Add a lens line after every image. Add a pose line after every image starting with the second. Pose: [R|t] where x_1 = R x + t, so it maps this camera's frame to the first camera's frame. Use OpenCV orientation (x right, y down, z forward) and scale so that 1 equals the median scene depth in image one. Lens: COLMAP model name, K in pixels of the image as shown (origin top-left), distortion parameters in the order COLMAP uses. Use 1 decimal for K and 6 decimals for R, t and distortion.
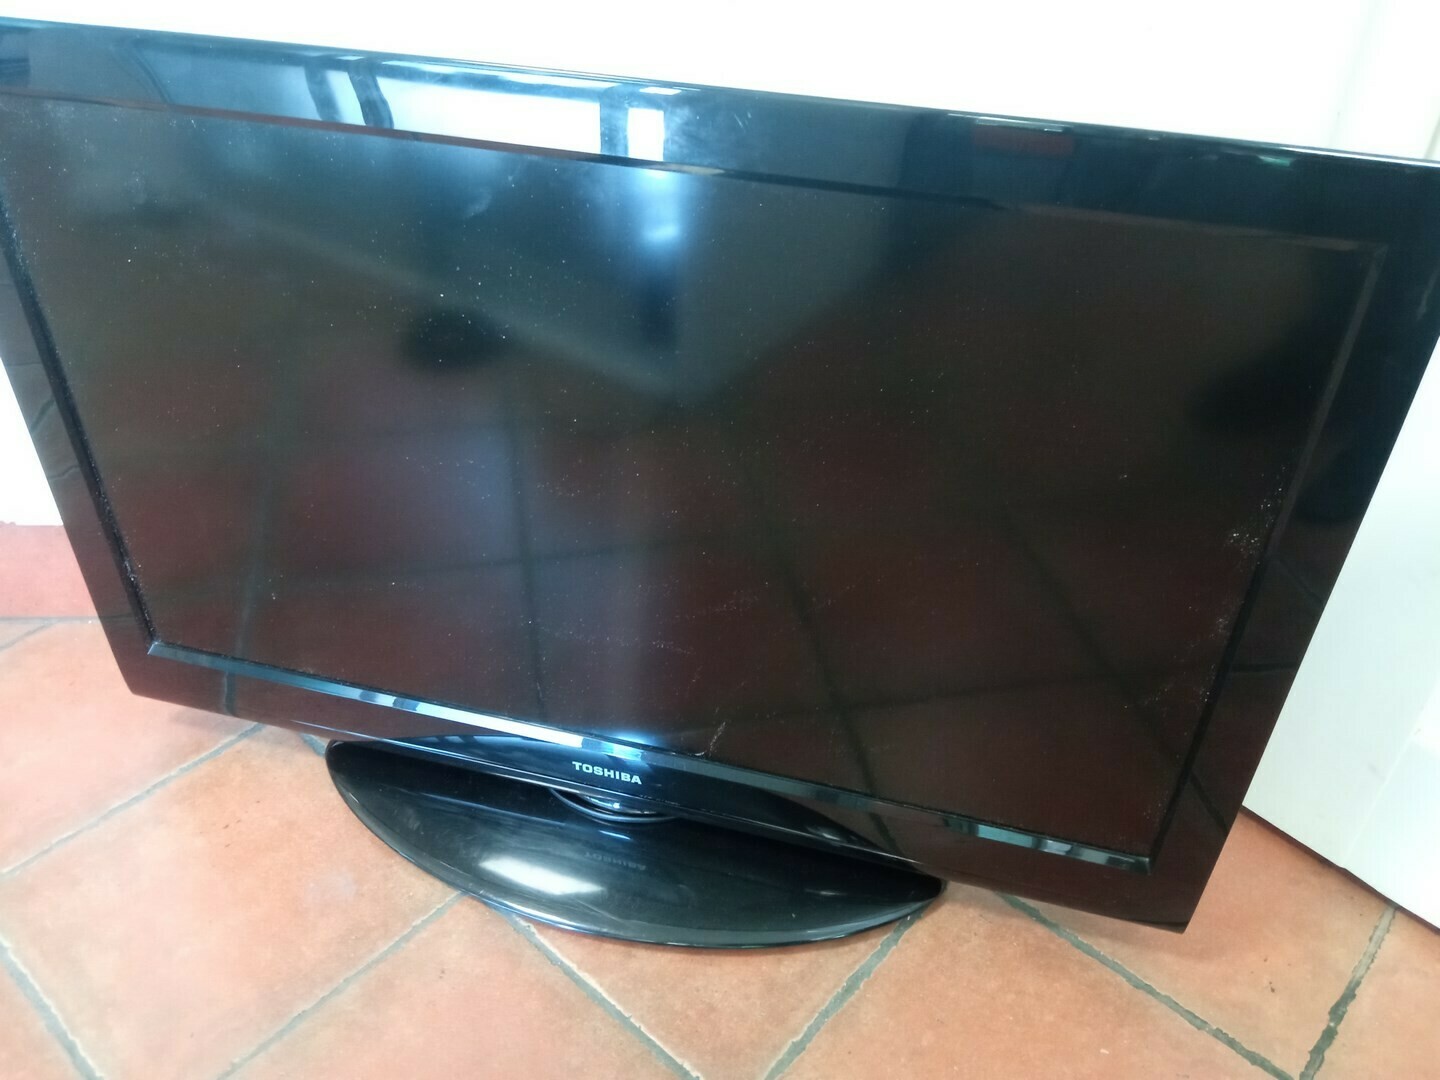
lens RADIAL K [[1156.3, 0, 720.0], [0, 1156.3, 540.0], [0, 0, 1]] dist [0.011477, 0.000486]
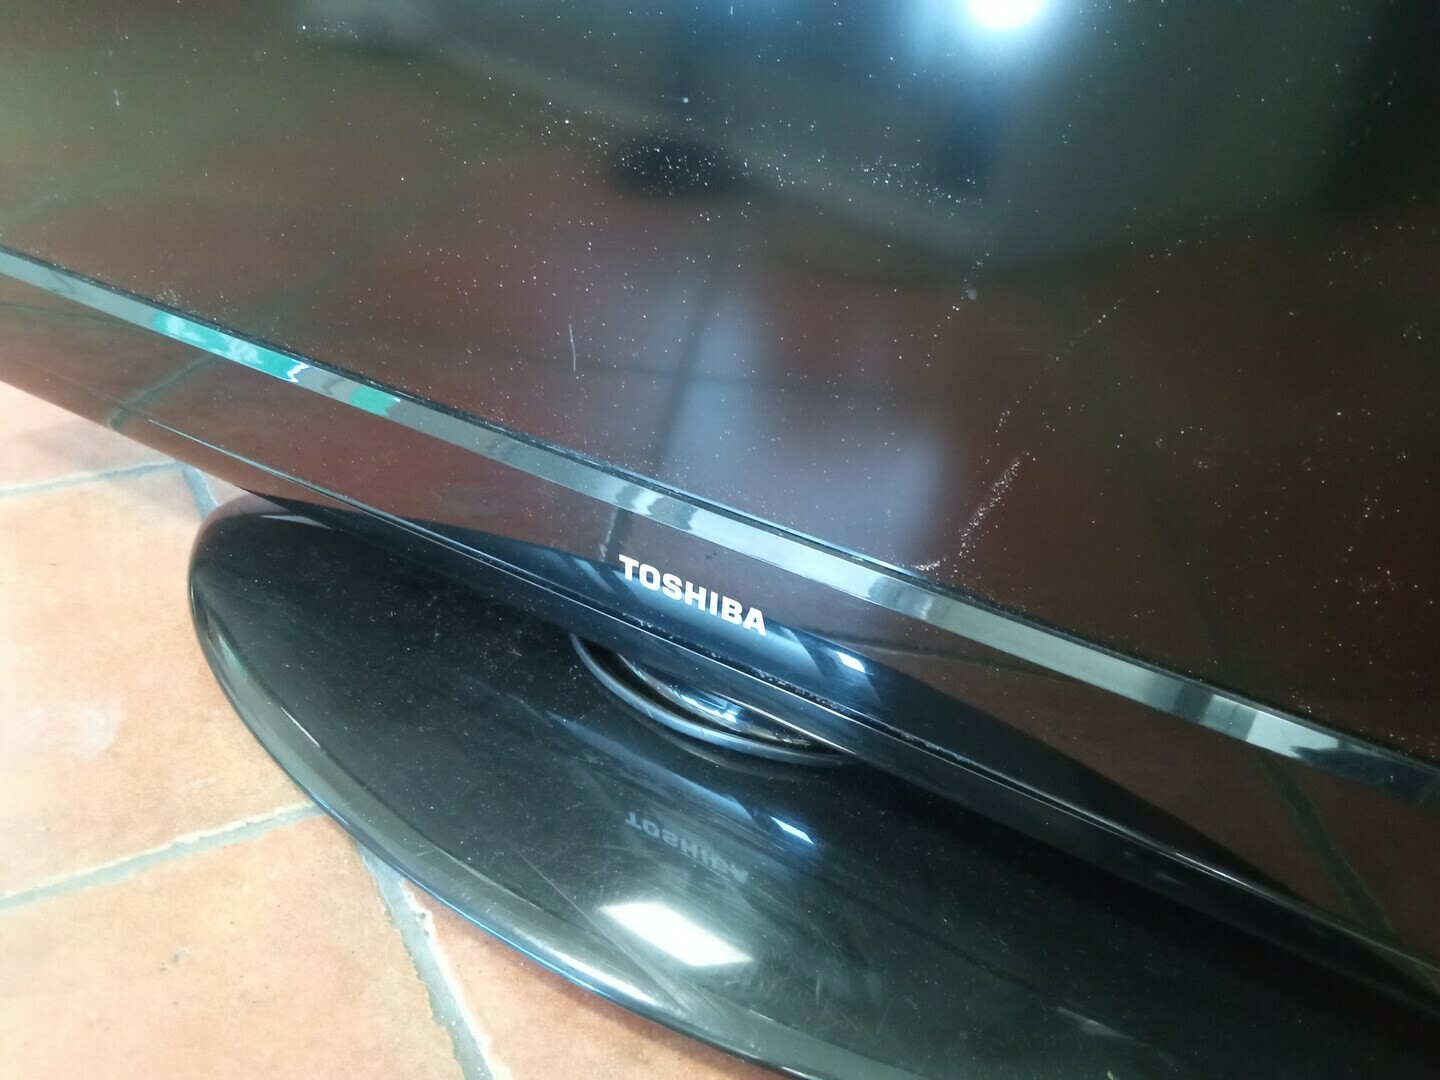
lens RADIAL K [[1169.4, 0, 720.0], [0, 1169.4, 540.0], [0, 0, 1]] dist [0.005628, -0.048979]
pose [[0.957330, 0.184967, -0.222049, 0.000624], [-0.211607, 0.971946, -0.102677, 0.229912], [0.196828, 0.145283, 0.969614, 0.616457]]
